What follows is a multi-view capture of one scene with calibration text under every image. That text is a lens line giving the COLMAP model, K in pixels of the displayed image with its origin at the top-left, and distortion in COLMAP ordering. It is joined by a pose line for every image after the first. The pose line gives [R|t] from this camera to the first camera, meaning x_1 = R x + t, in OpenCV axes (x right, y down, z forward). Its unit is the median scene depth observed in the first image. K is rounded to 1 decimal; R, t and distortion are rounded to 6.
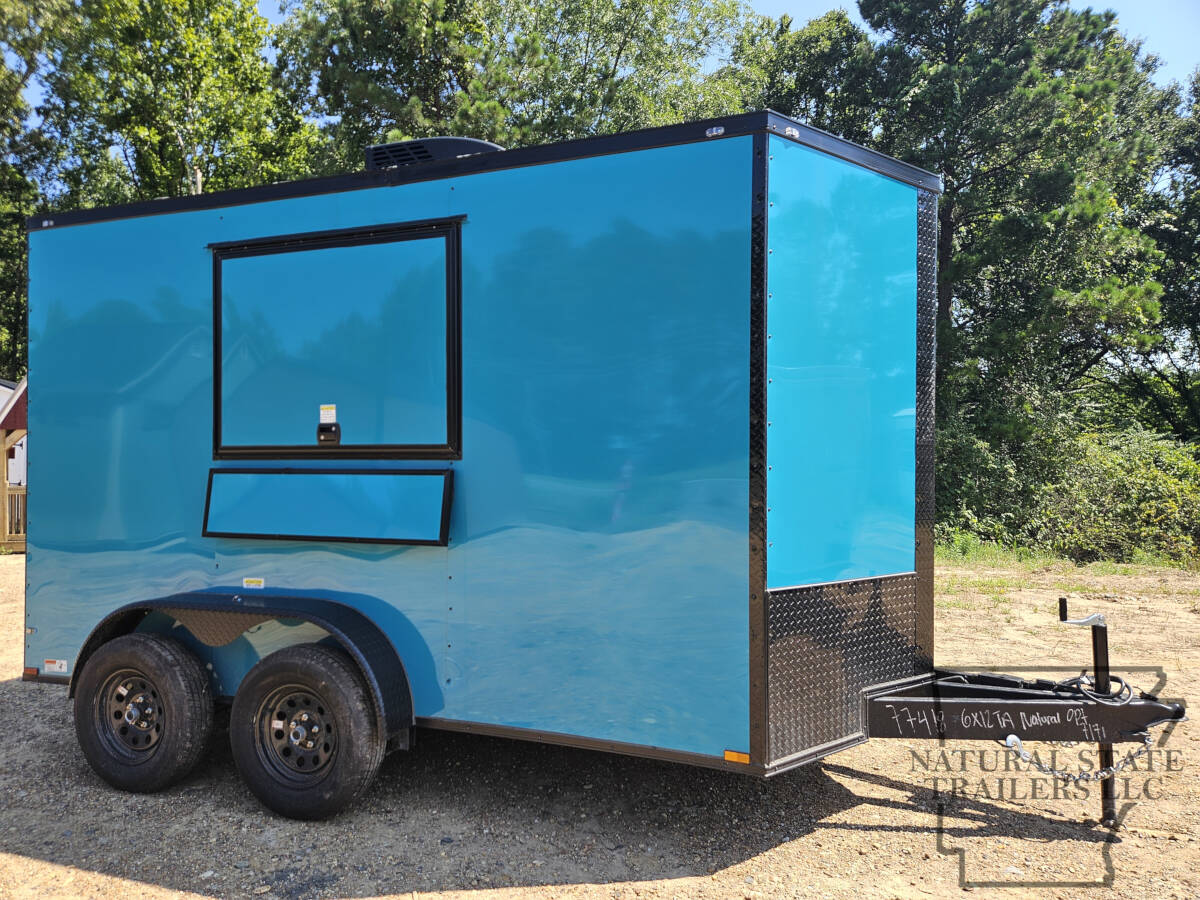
lens RADIAL K [[815.7, 0, 592.1], [0, 815.7, 446.7], [0, 0, 1]] dist [0.056848, -0.021036]
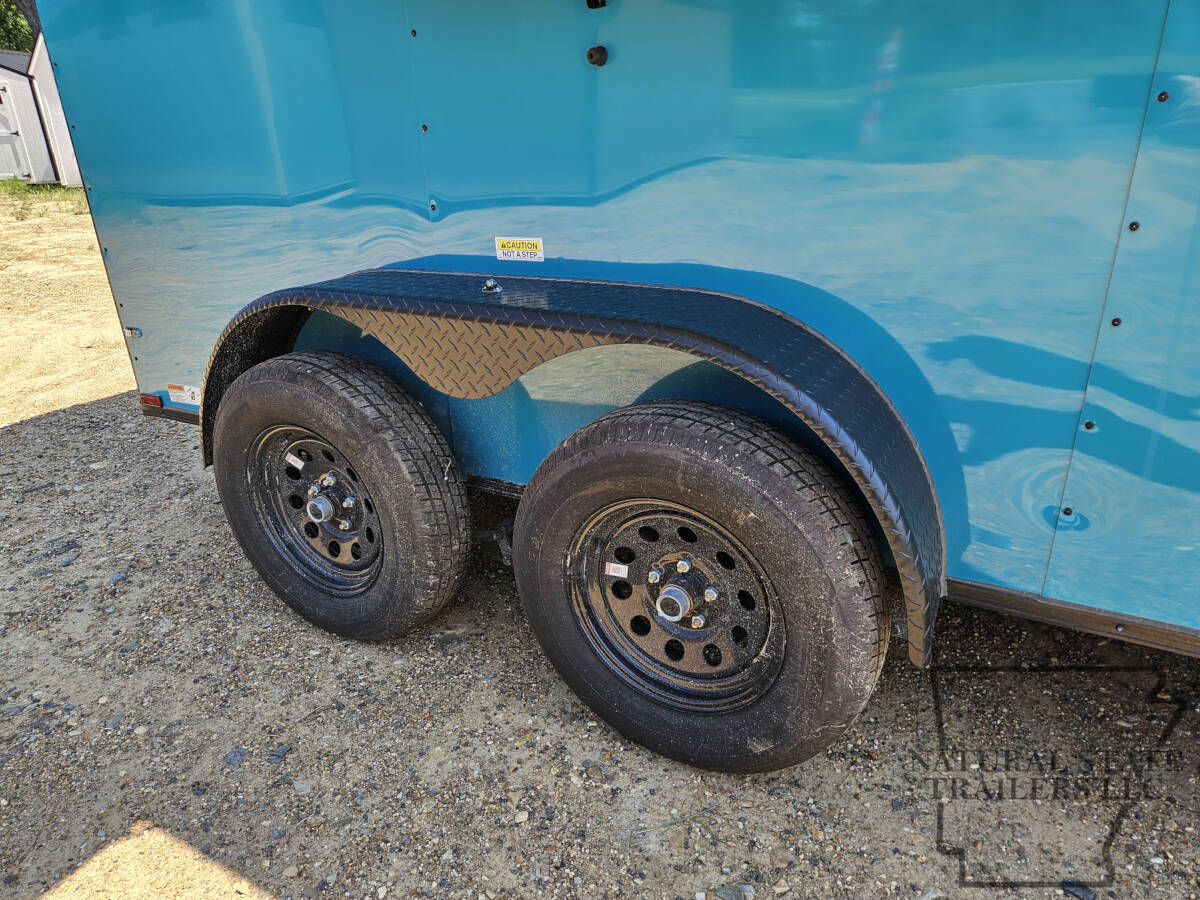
lens RADIAL K [[815.7, 0, 604.4], [0, 815.7, 446.7], [0, 0, 1]] dist [0.056848, -0.021036]
pose [[0.984334, 0.034966, -0.172813, -0.303689], [0.036262, 0.919038, 0.392497, 0.098427], [0.172546, -0.392615, 0.903372, 0.607357]]
